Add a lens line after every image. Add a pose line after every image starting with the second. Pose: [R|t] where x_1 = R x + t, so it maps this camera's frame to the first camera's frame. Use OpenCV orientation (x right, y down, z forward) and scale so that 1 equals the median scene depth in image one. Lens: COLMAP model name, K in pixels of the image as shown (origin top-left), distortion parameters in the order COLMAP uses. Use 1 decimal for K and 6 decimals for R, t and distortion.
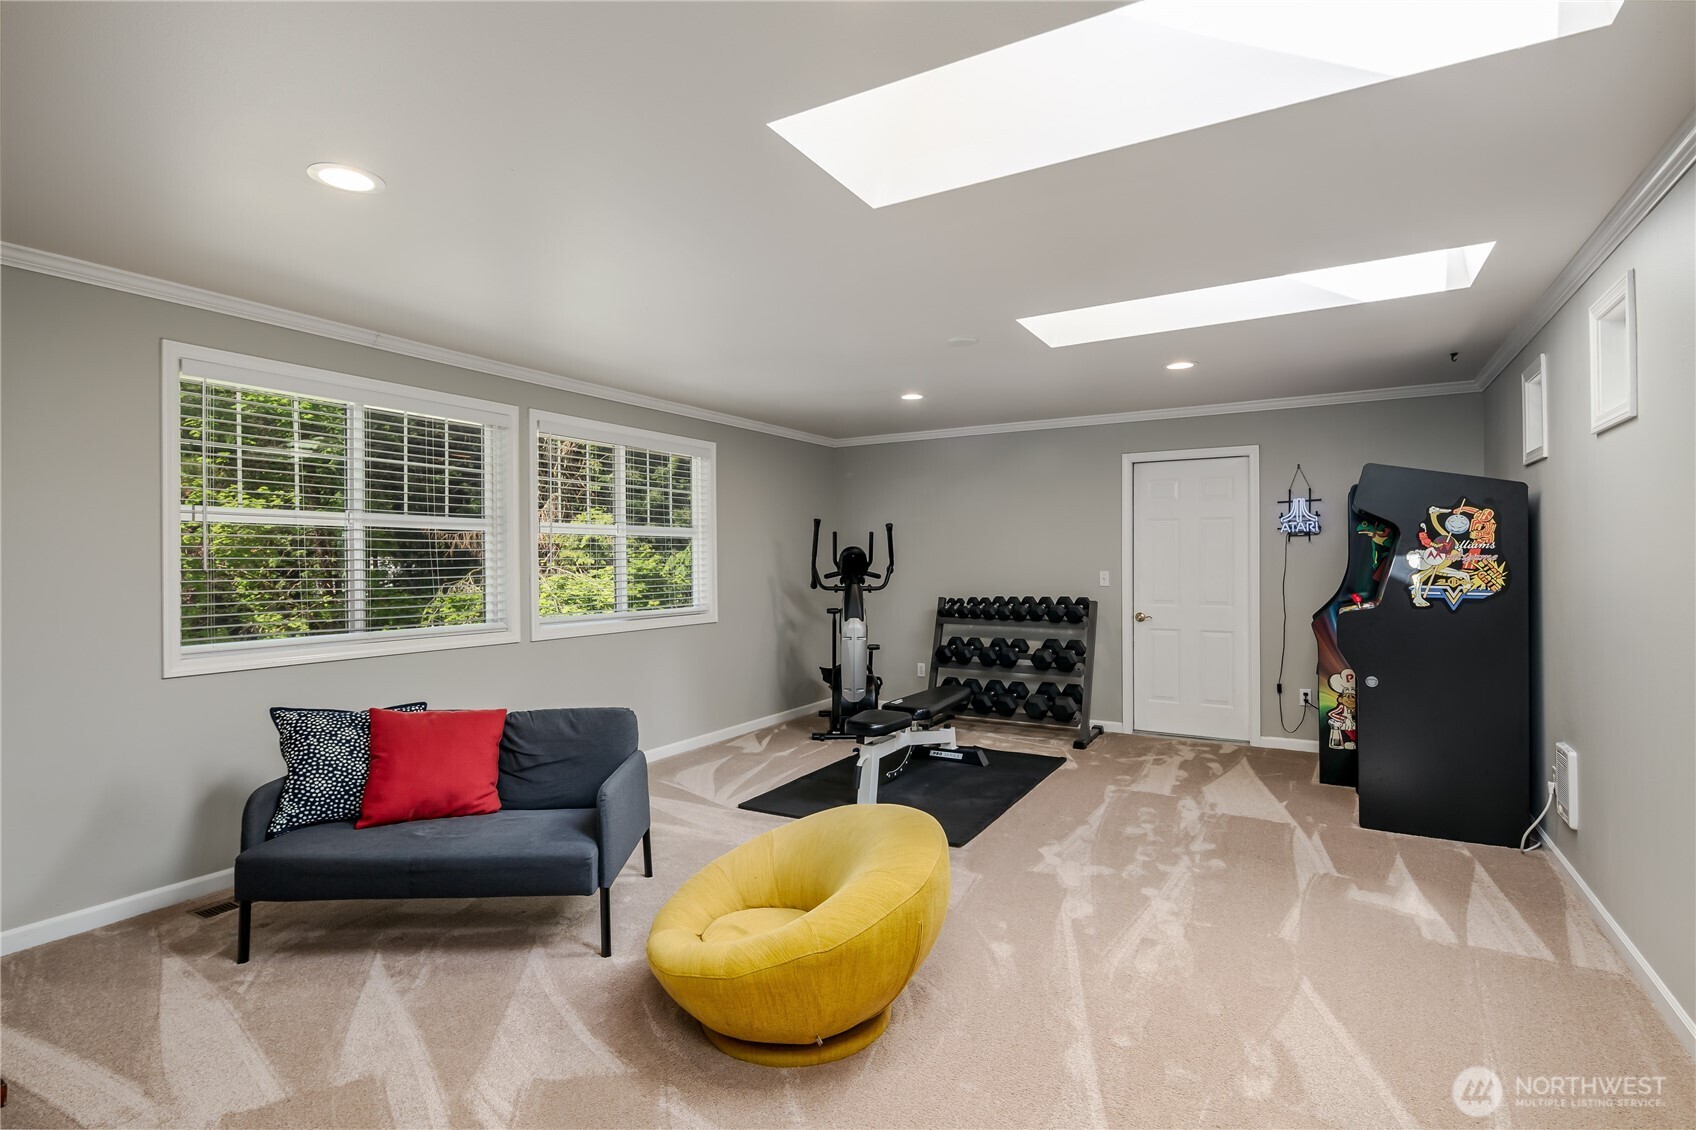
lens RADIAL K [[826.7, 0, 847.9], [0, 826.7, 557.4], [0, 0, 1]] dist [0.009555, -0.000331]
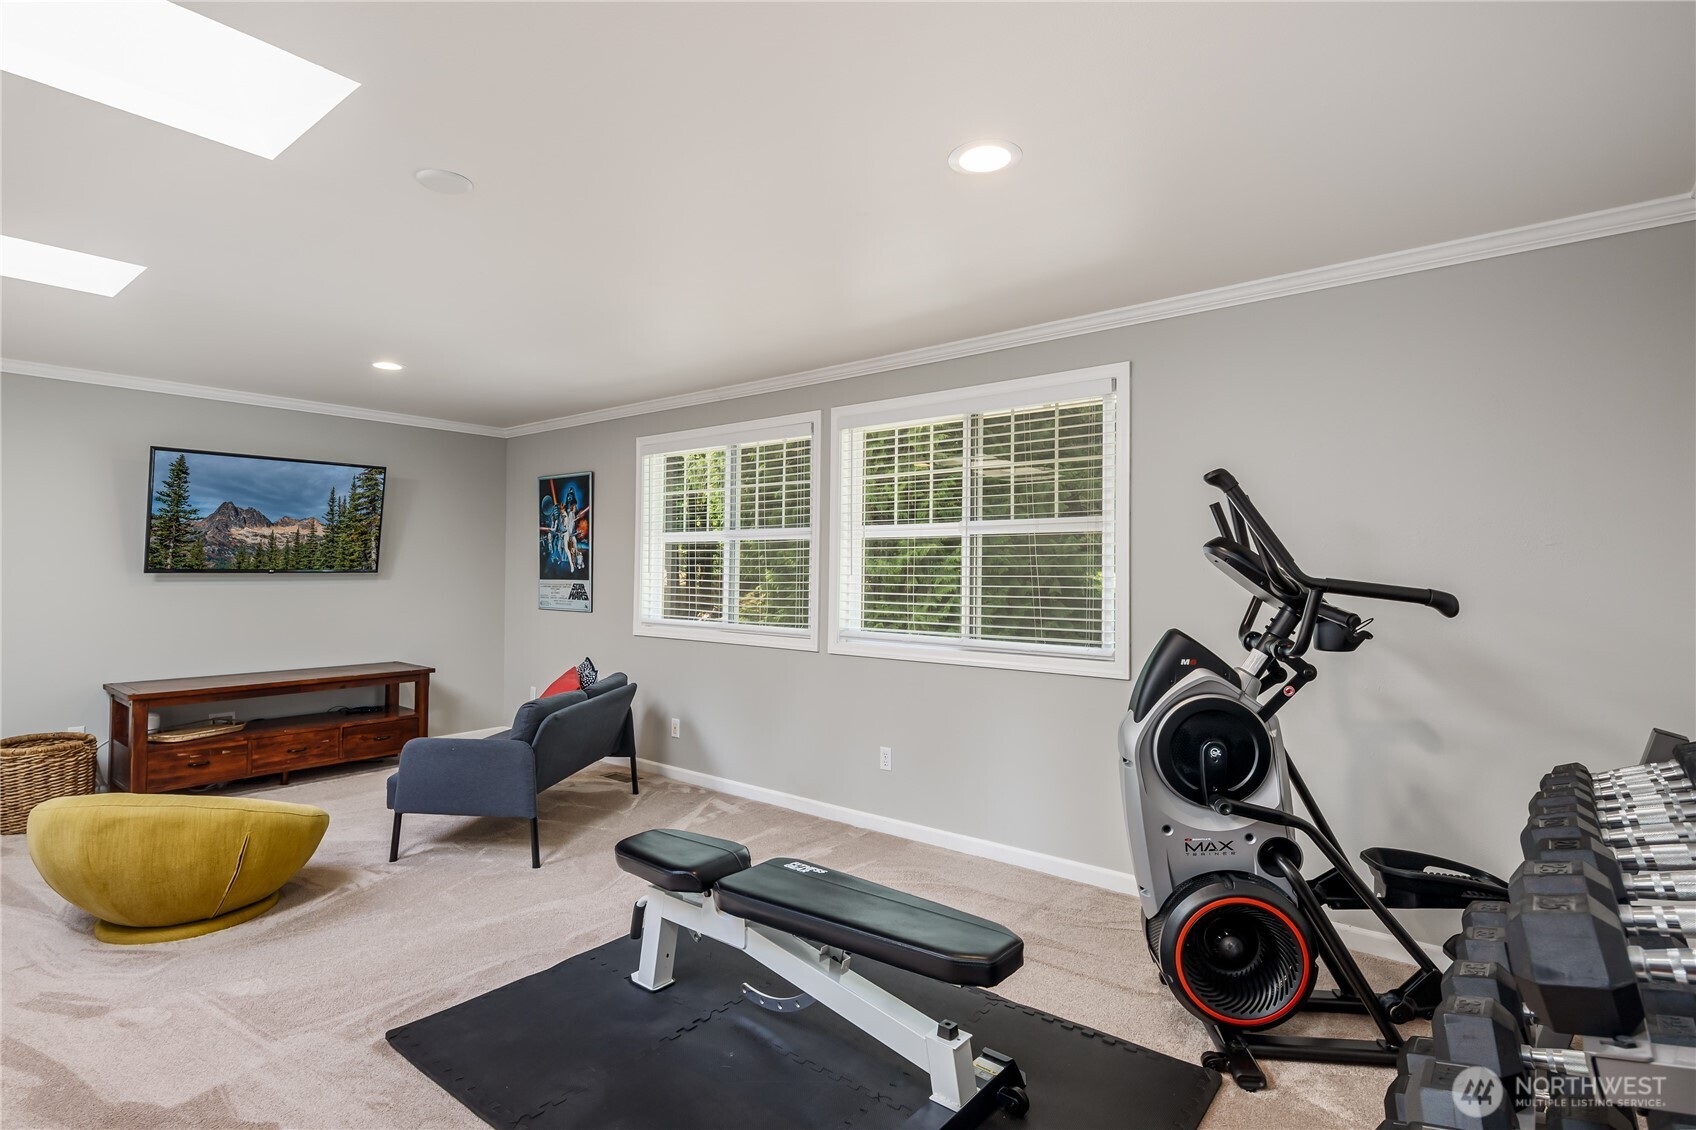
lens RADIAL K [[826.7, 0, 847.9], [0, 826.7, 557.4], [0, 0, 1]] dist [0.009555, -0.000331]
pose [[-0.144381, -0.002400, -0.989519, 0.546224], [0.004411, 0.999986, -0.003069, -0.005031], [0.989512, -0.004808, -0.144368, 1.129692]]
